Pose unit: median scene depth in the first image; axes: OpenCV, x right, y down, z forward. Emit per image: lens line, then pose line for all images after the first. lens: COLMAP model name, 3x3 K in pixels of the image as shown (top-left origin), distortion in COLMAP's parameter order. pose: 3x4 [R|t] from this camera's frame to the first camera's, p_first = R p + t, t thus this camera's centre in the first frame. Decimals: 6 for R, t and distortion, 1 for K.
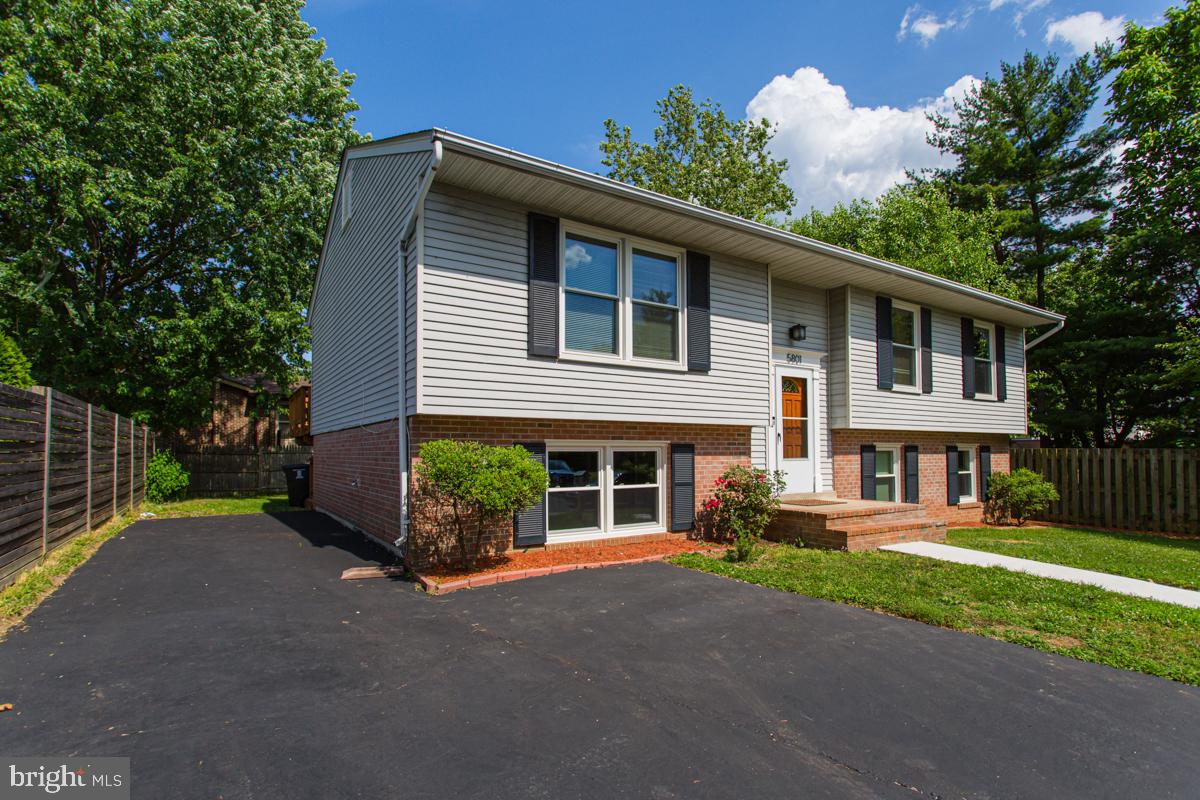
lens RADIAL K [[577.1, 0, 620.4], [0, 577.1, 447.0], [0, 0, 1]] dist [-0.002163, 0.000396]
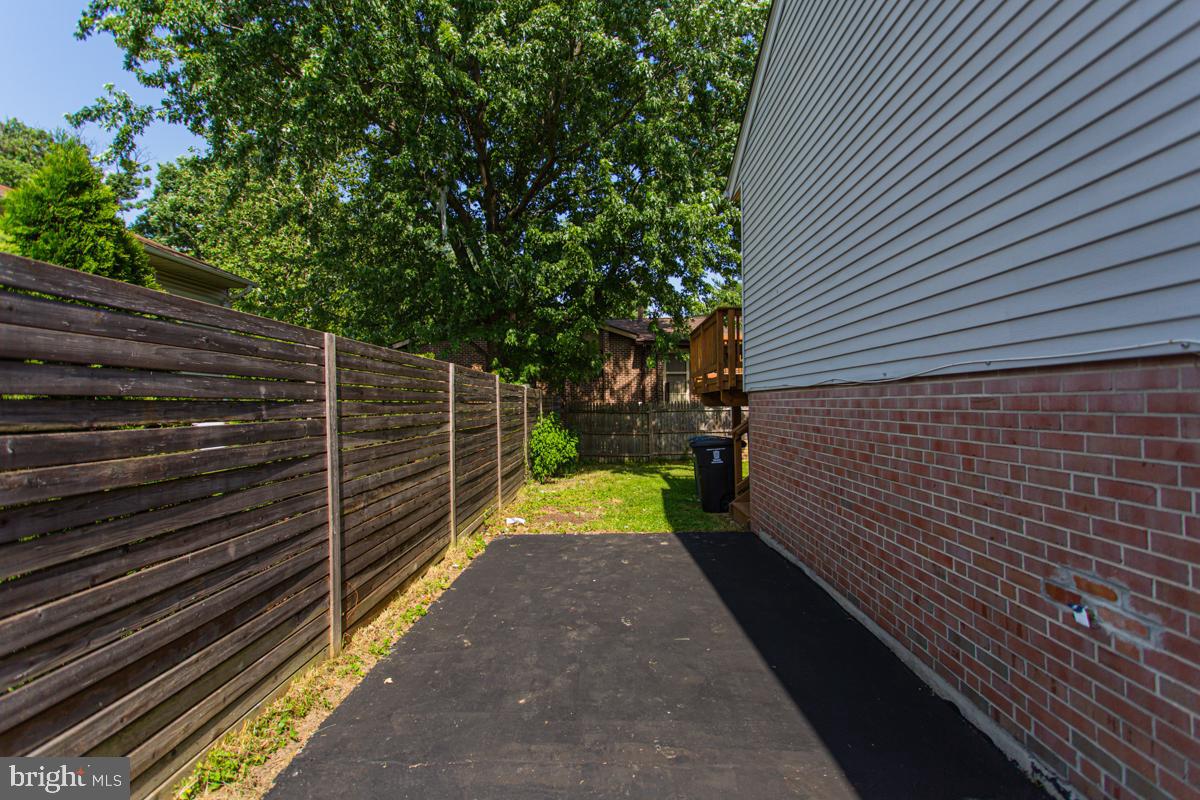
lens RADIAL K [[577.1, 0, 600.8], [0, 577.1, 404.5], [0, 0, 1]] dist [-0.002163, 0.000396]
pose [[0.809609, -0.003589, -0.586959, -0.188878], [0.012123, 0.999870, 0.010608, -0.008762], [0.586844, -0.015704, 0.809548, 0.278501]]
